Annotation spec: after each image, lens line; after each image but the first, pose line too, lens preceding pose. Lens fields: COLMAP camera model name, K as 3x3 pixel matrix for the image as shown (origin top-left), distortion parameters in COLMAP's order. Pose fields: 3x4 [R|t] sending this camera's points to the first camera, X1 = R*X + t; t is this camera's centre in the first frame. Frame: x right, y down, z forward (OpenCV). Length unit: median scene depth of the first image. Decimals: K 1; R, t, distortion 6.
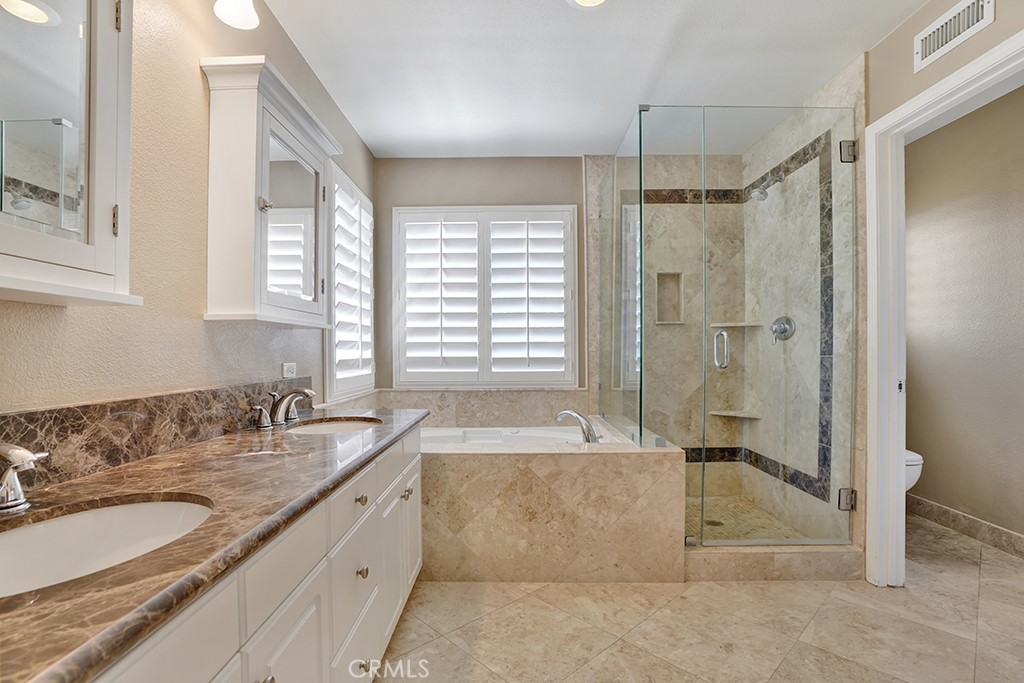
lens RADIAL K [[501.0, 0, 512.6], [0, 501.0, 352.1], [0, 0, 1]] dist [-0.000677, 0.000318]
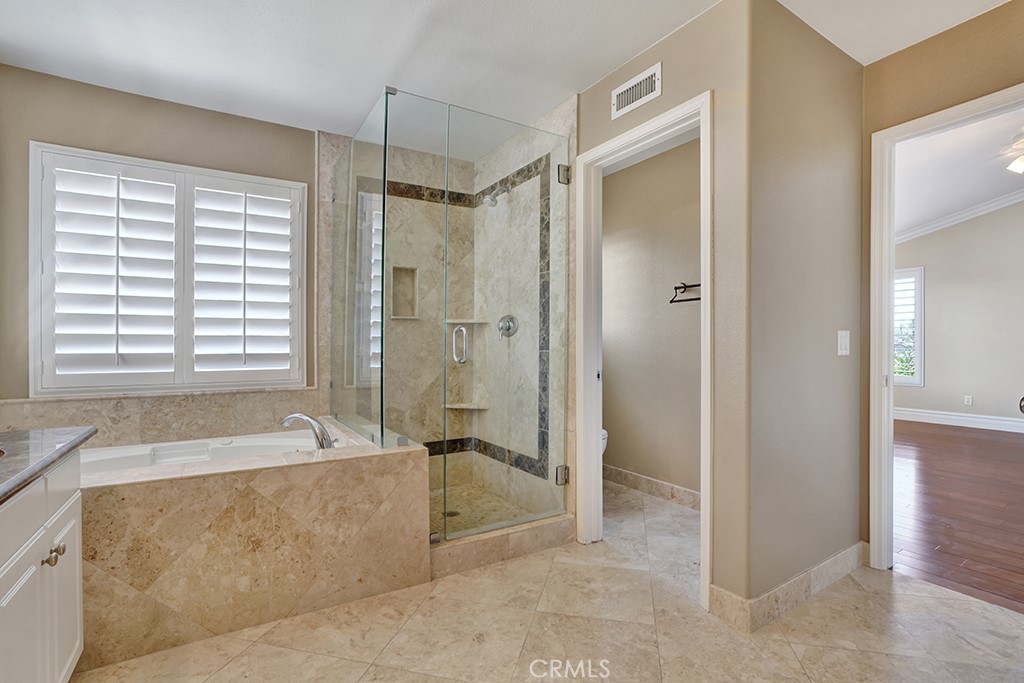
lens RADIAL K [[484.0, 0, 513.1], [0, 484.0, 344.8], [0, 0, 1]] dist [-0.071429, 0.034885]
pose [[0.845037, 0.003121, 0.534698, -0.019614], [0.000489, 0.999978, -0.006609, 0.001536], [-0.534707, 0.005846, 0.845017, 0.111221]]
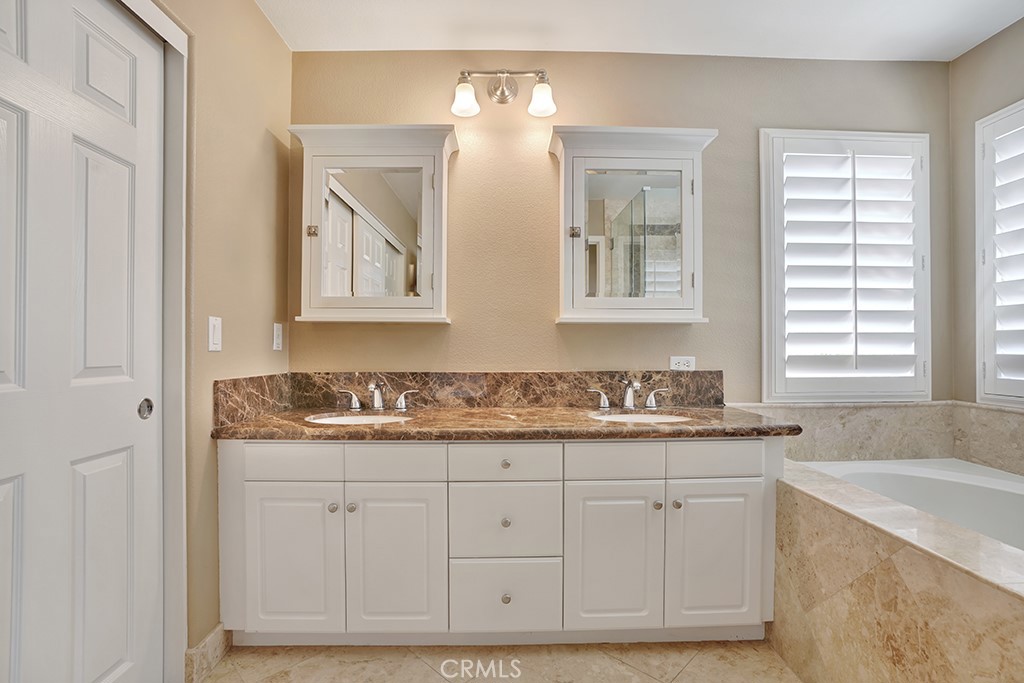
lens RADIAL K [[484.0, 0, 513.1], [0, 484.0, 344.8], [0, 0, 1]] dist [-0.071429, 0.034885]
pose [[0.024814, -0.003200, -0.999687, 0.521958], [-0.002601, 0.999991, -0.003266, 0.001015], [0.999689, 0.002681, 0.024806, 0.581590]]
